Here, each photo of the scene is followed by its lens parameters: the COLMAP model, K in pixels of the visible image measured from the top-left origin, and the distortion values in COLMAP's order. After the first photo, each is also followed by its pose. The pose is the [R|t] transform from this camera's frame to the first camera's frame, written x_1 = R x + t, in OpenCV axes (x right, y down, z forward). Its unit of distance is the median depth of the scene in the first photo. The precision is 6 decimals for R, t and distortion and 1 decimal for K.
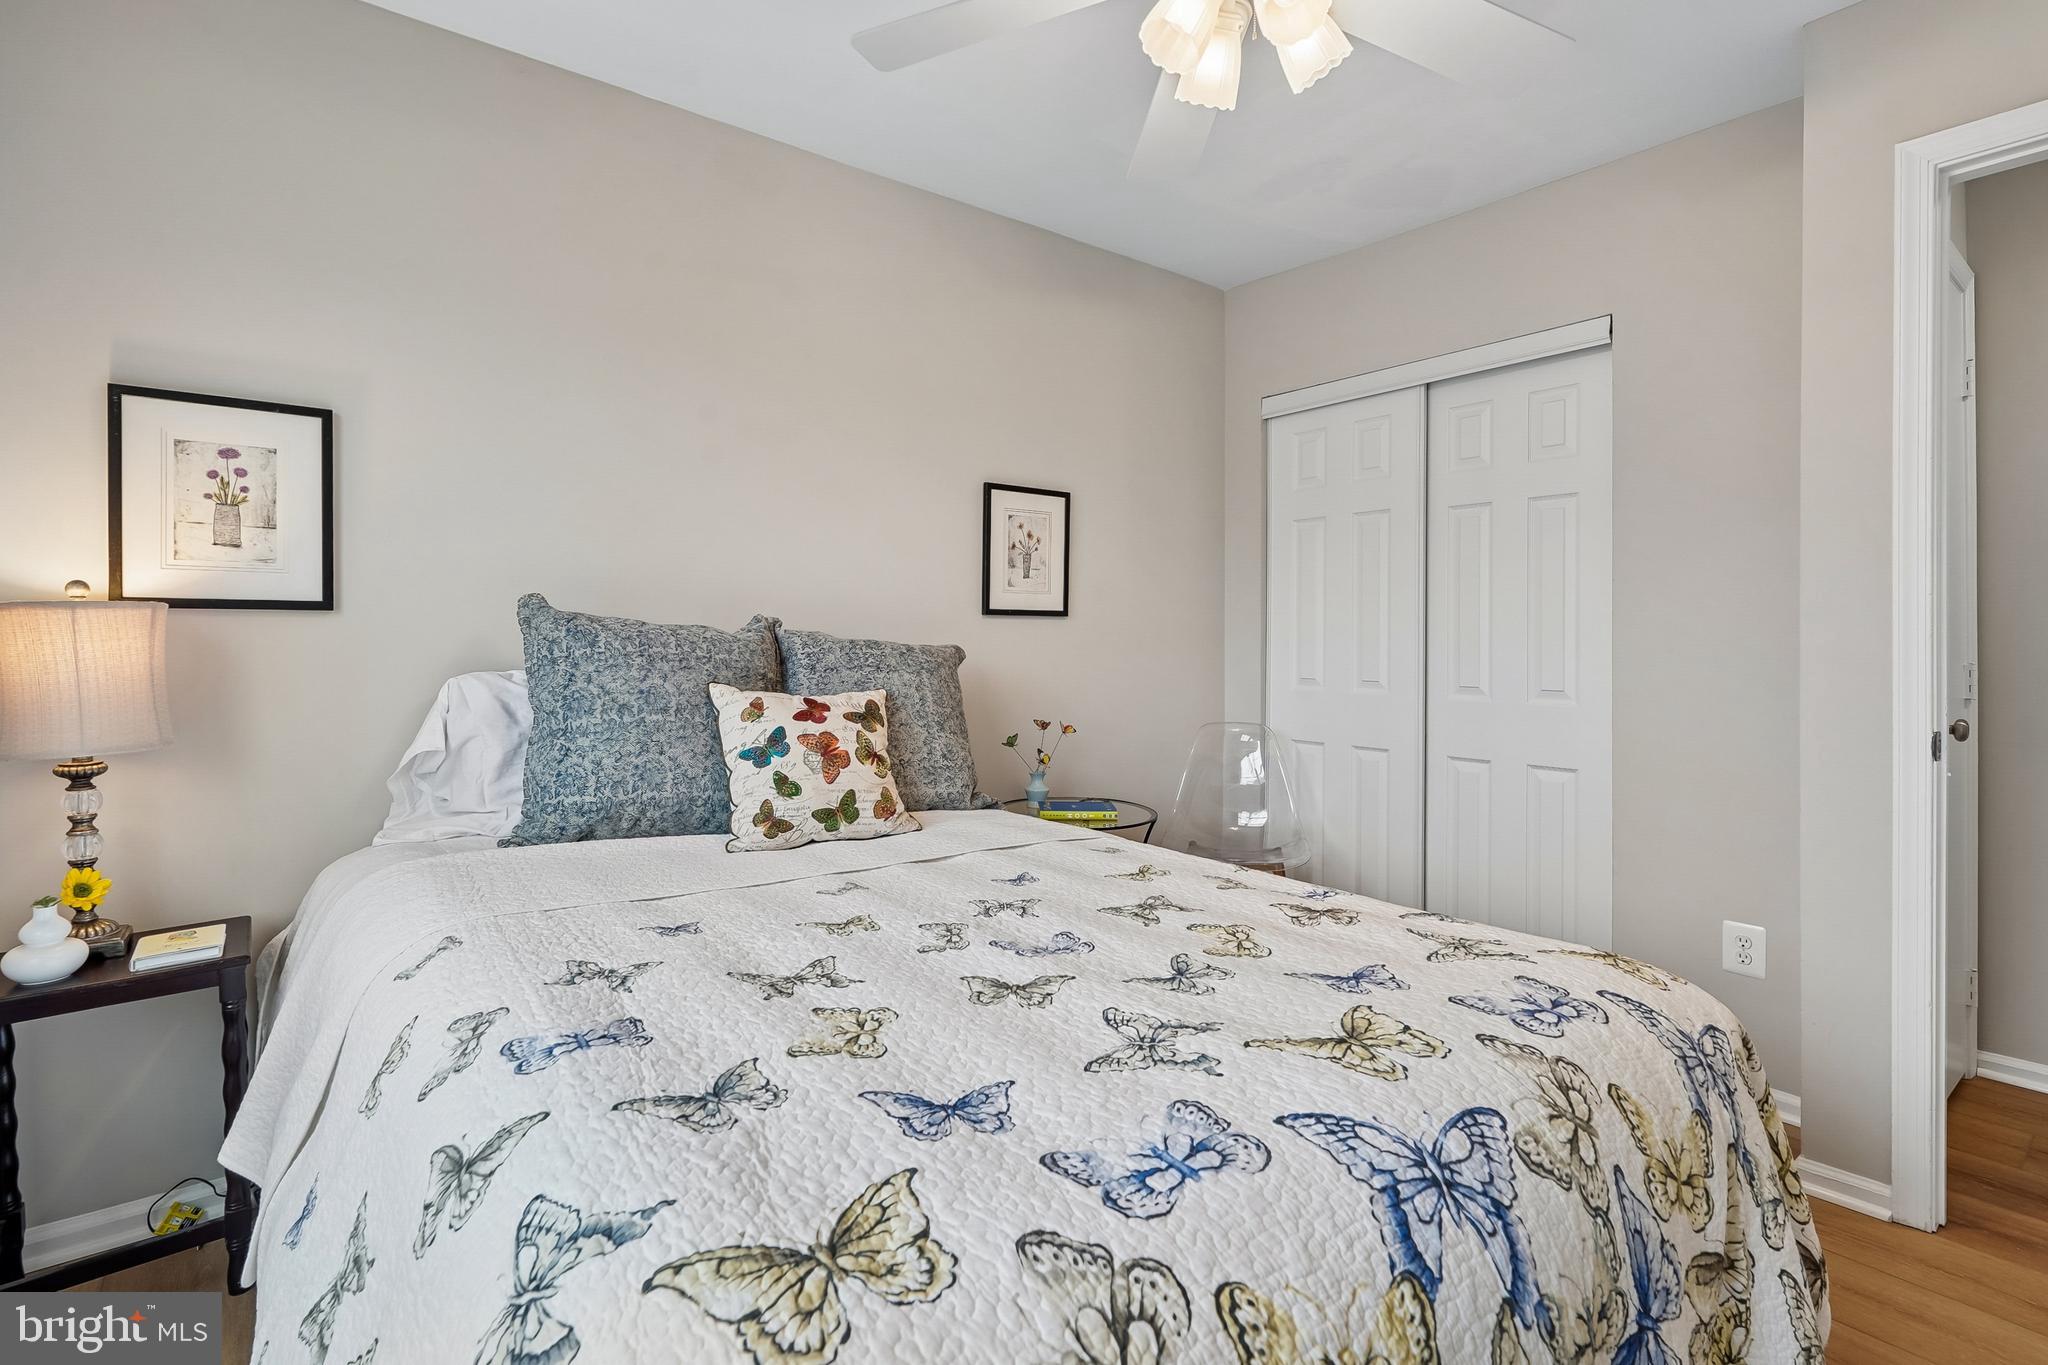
lens RADIAL K [[973.1, 0, 1027.5], [0, 973.1, 624.0], [0, 0, 1]] dist [0.011717, -0.000596]
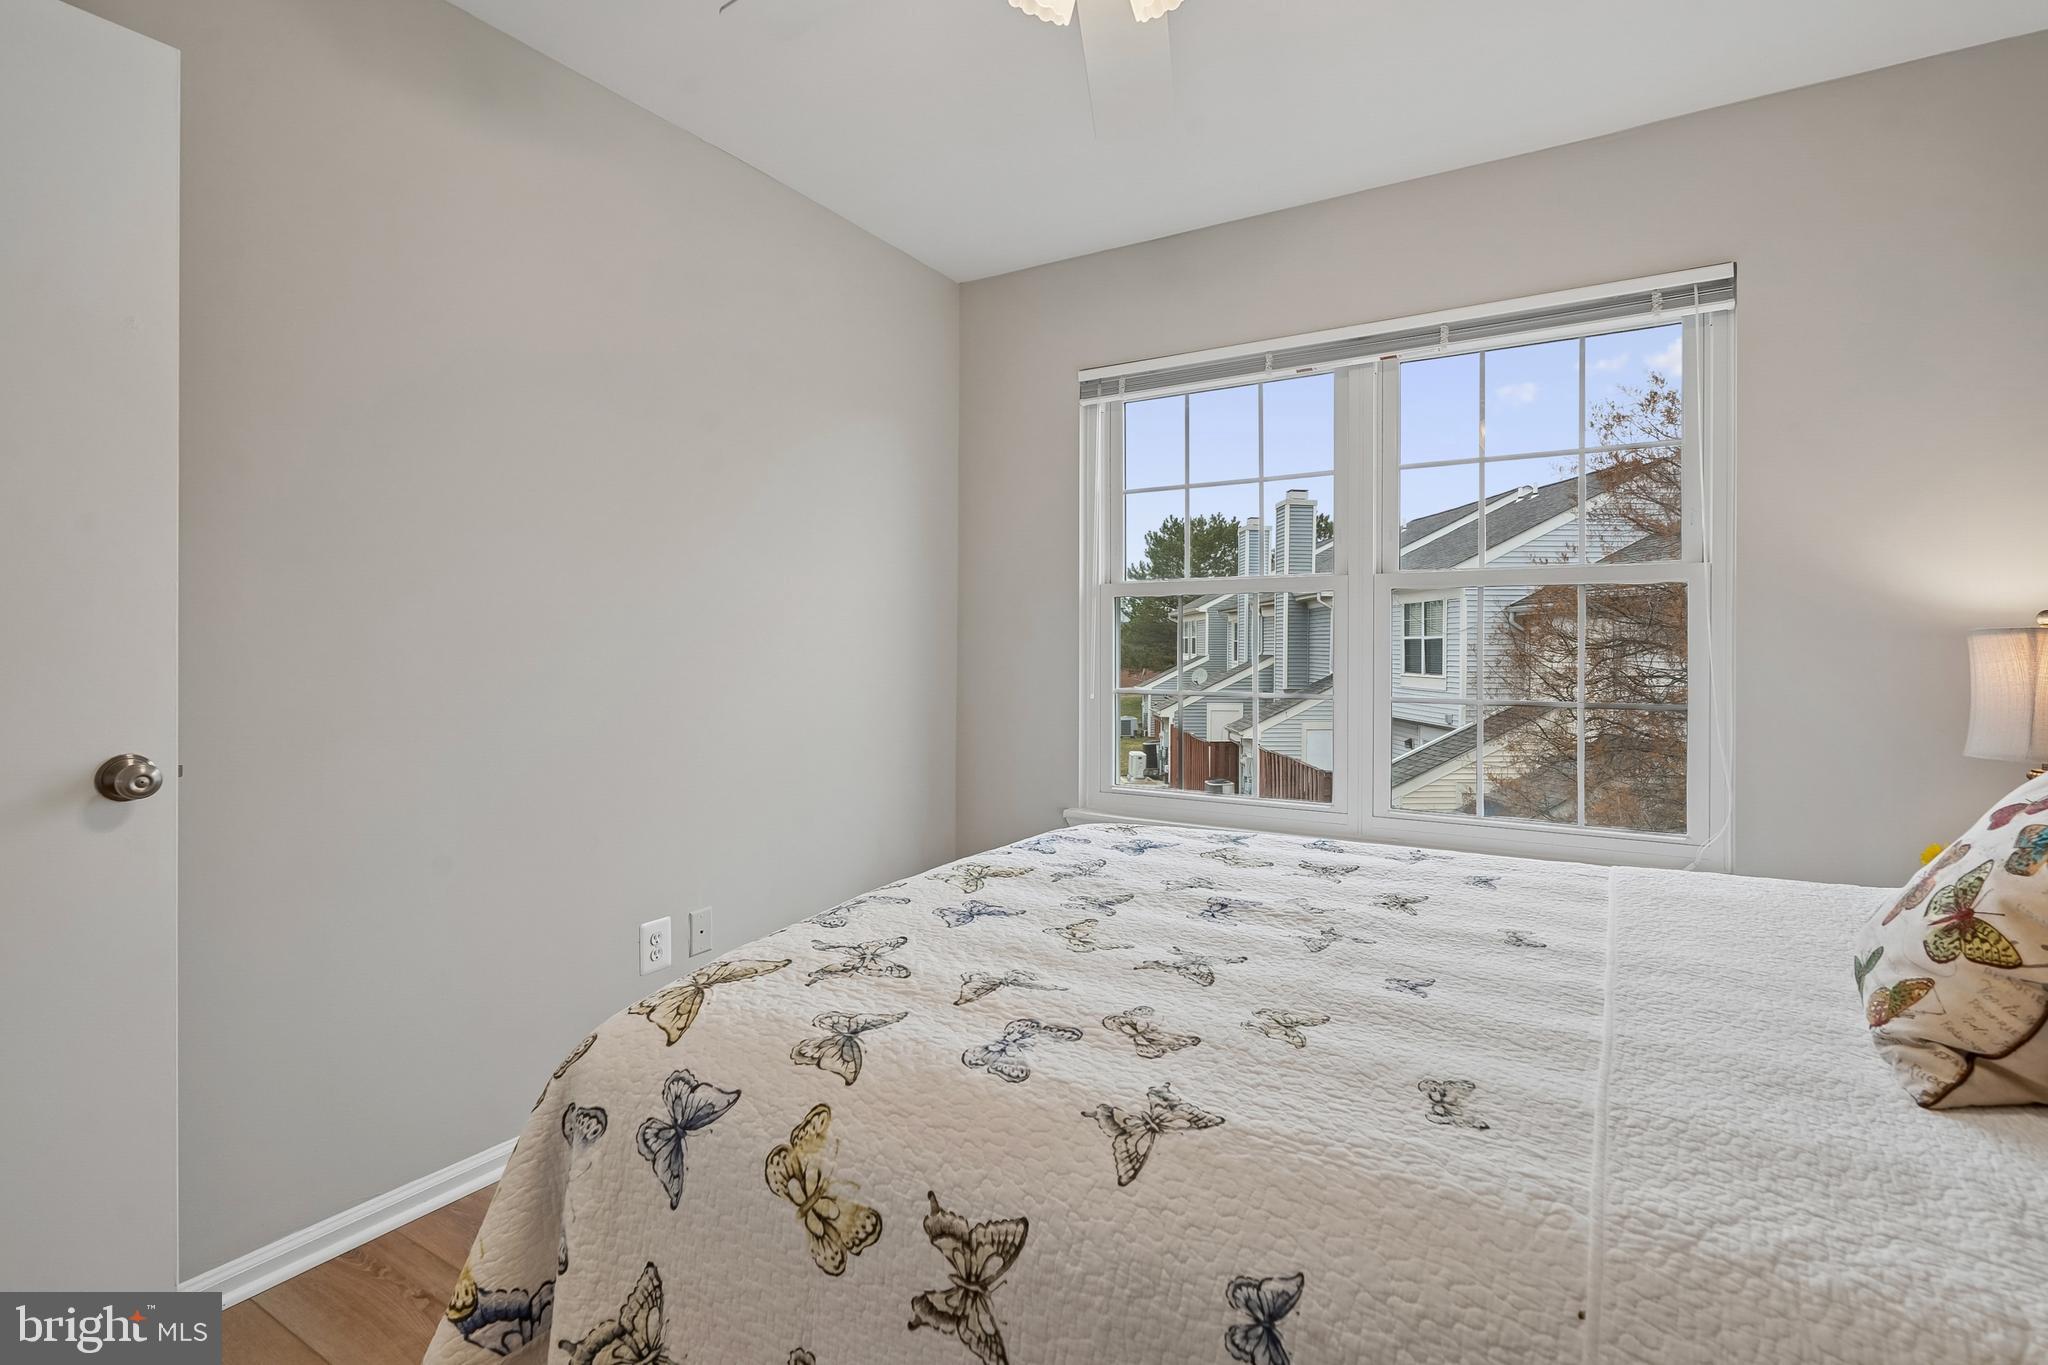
lens RADIAL K [[943.2, 0, 1016.6], [0, 943.2, 650.3], [0, 0, 1]] dist [-0.004444, -0.000455]
pose [[-0.938392, -0.002135, -0.345567, 0.273606], [0.006546, 0.999692, -0.023953, 0.024205], [0.345511, -0.024740, -0.938088, 1.641681]]
